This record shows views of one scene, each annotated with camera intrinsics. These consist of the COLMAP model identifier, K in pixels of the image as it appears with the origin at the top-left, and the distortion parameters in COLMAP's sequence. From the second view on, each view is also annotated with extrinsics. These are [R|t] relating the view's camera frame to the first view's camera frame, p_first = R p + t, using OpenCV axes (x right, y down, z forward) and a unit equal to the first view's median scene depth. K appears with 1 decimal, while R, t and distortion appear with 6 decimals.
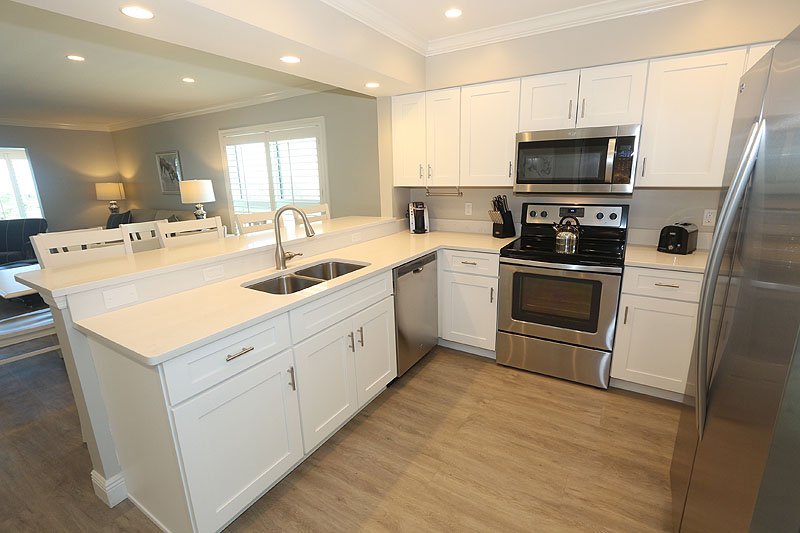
lens RADIAL K [[376.6, 0, 408.3], [0, 376.6, 271.7], [0, 0, 1]] dist [0.011408, 0.000105]
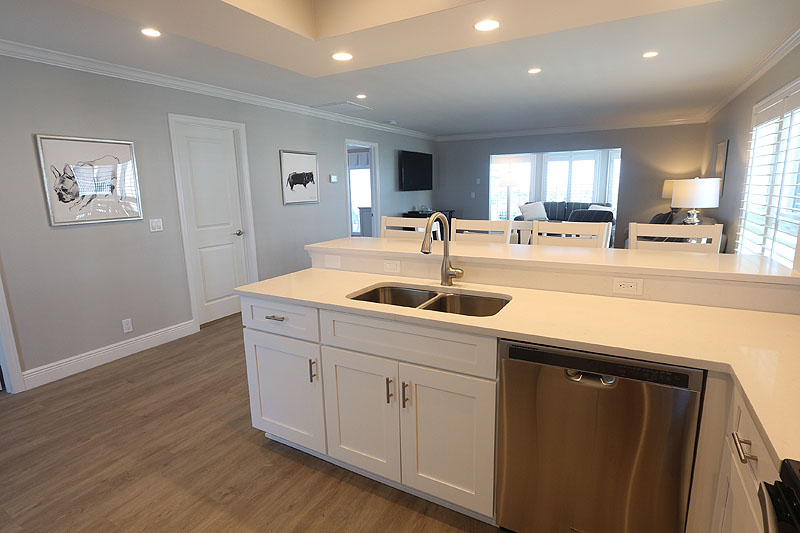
lens RADIAL K [[430.3, 0, 407.2], [0, 430.3, 267.9], [0, 0, 1]] dist [0.000724, 0.000953]
pose [[0.015724, 0.212829, -0.976963, 0.642773], [-0.232414, 0.951100, 0.203454, -0.234585], [0.972490, 0.223861, 0.064420, 0.886648]]
